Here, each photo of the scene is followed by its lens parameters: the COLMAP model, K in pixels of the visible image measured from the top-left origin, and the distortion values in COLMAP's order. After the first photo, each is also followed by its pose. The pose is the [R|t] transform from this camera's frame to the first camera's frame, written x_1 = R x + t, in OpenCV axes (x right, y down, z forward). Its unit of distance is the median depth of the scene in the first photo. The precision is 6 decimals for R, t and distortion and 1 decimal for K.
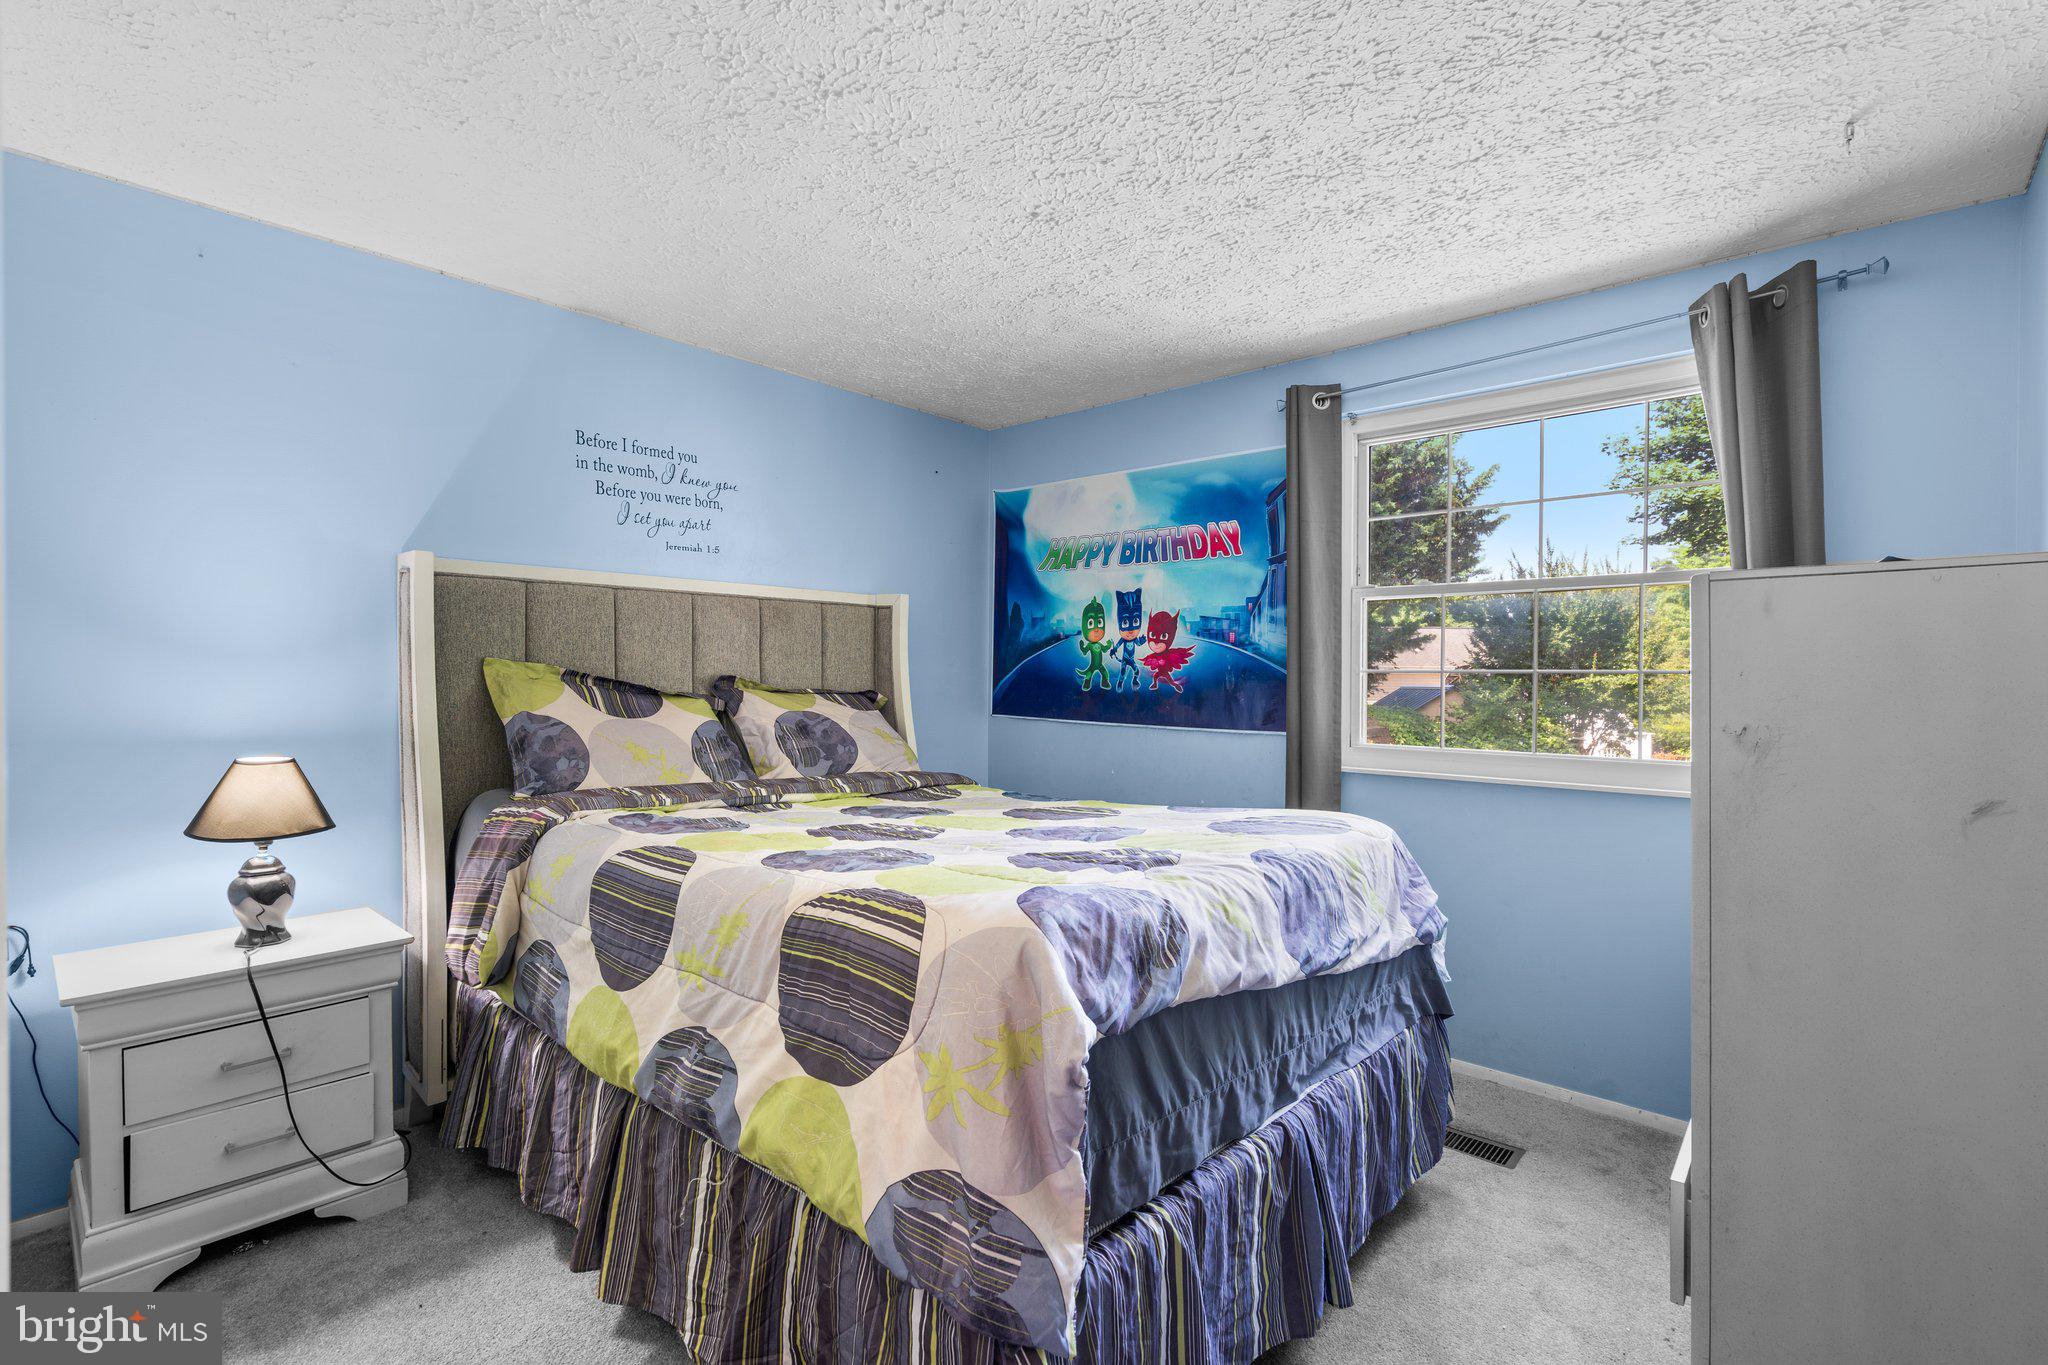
lens RADIAL K [[936.9, 0, 1022.1], [0, 936.9, 685.5], [0, 0, 1]] dist [-0.003520, 0.001969]
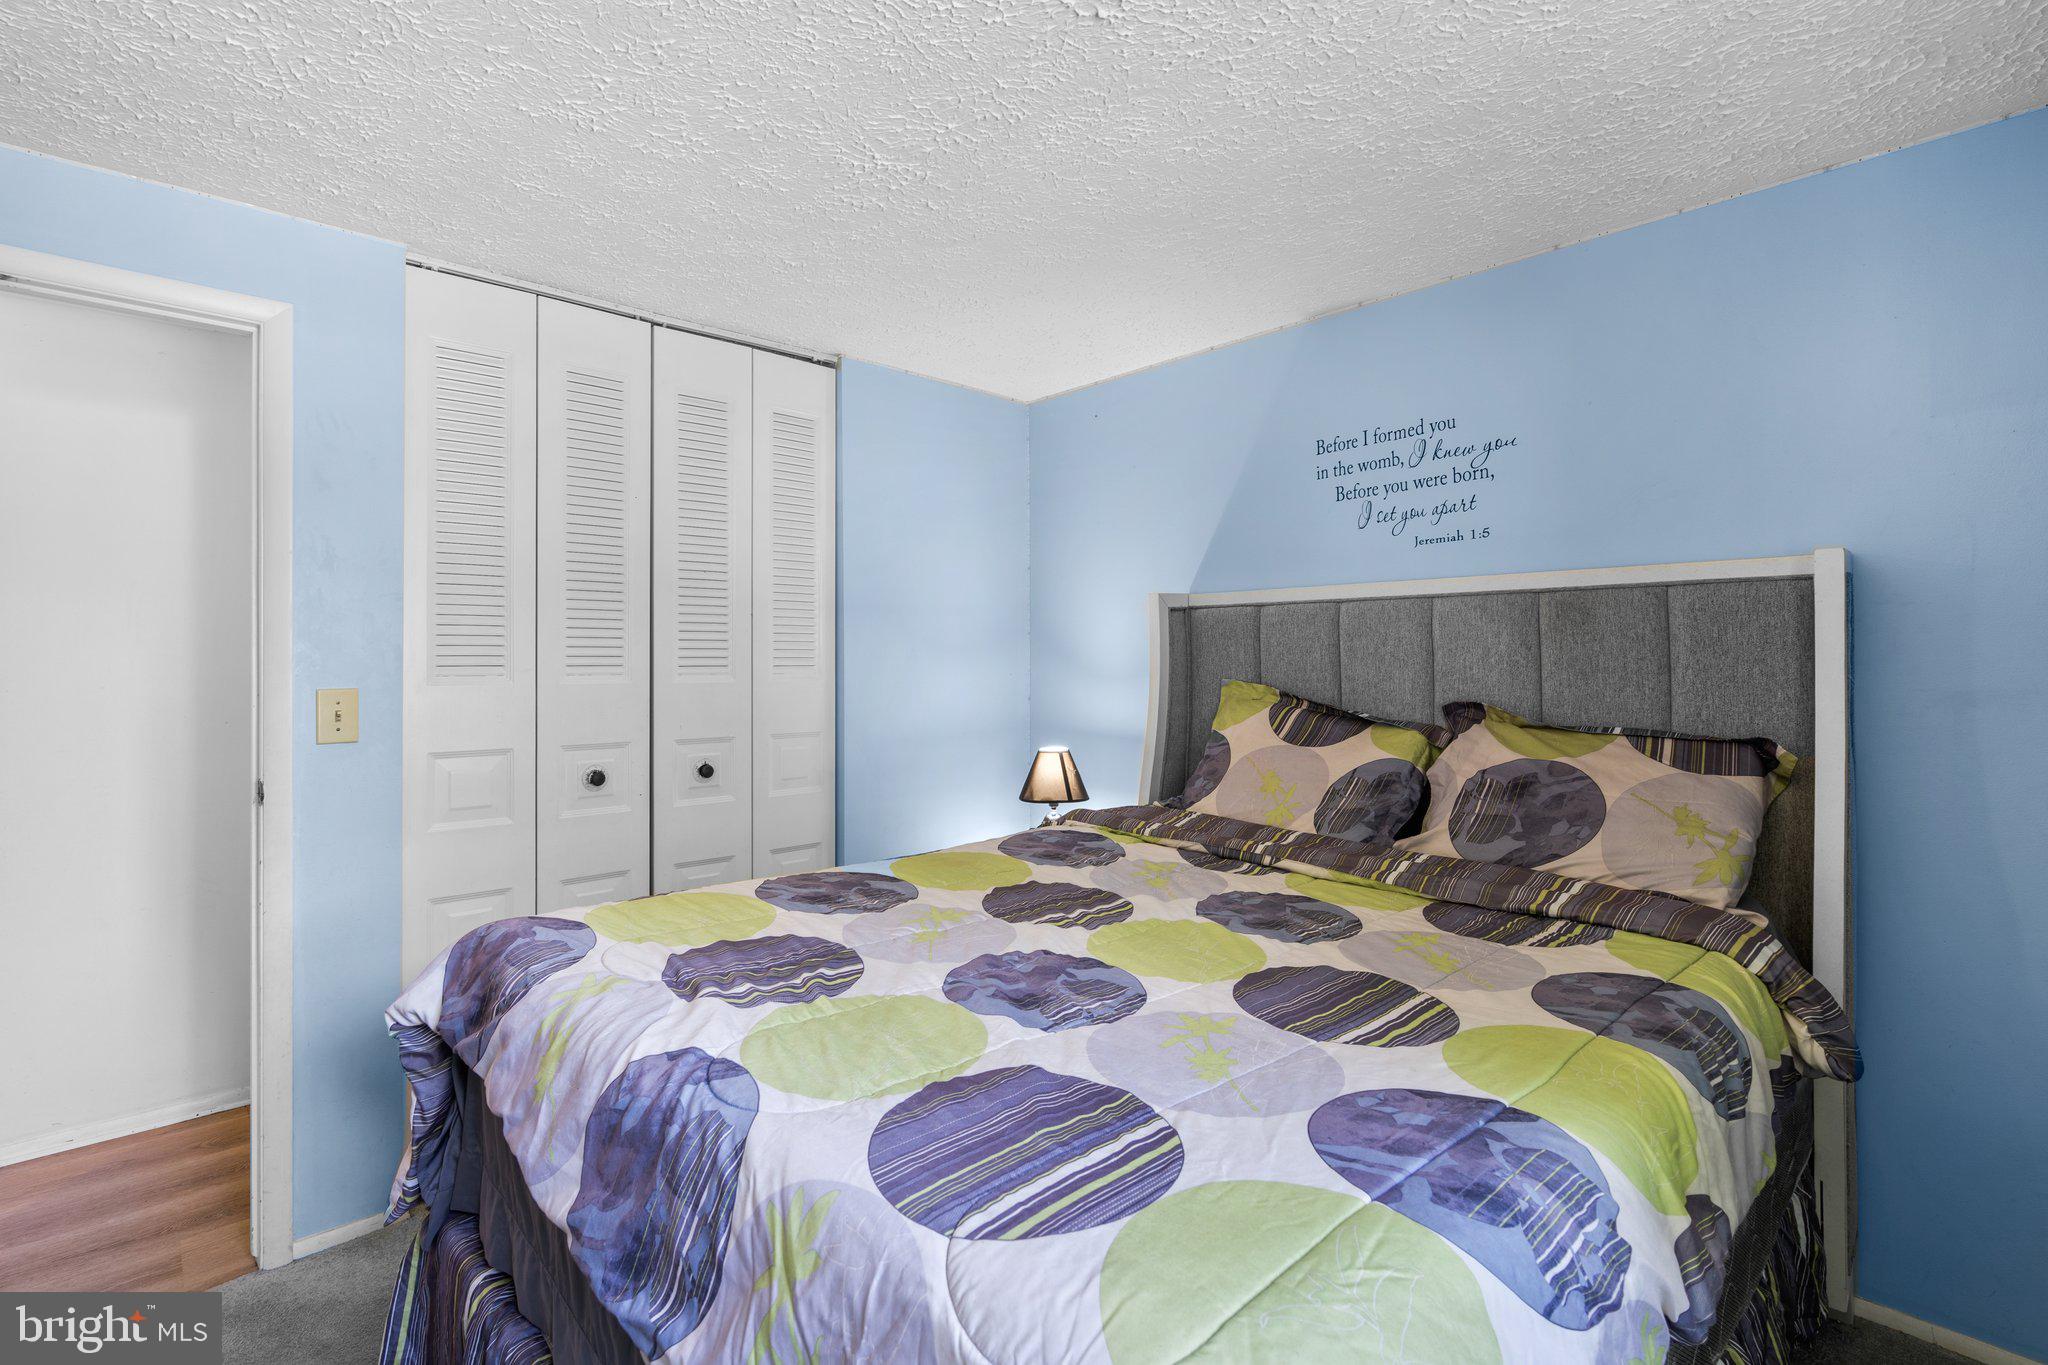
lens RADIAL K [[936.9, 0, 1022.6], [0, 936.9, 662.9], [0, 0, 1]] dist [-0.003520, 0.001969]
pose [[-0.081626, -0.006876, -0.996639, 0.475457], [-0.011101, 0.999920, -0.005989, -0.034764], [0.996601, 0.010575, -0.081696, 0.739015]]
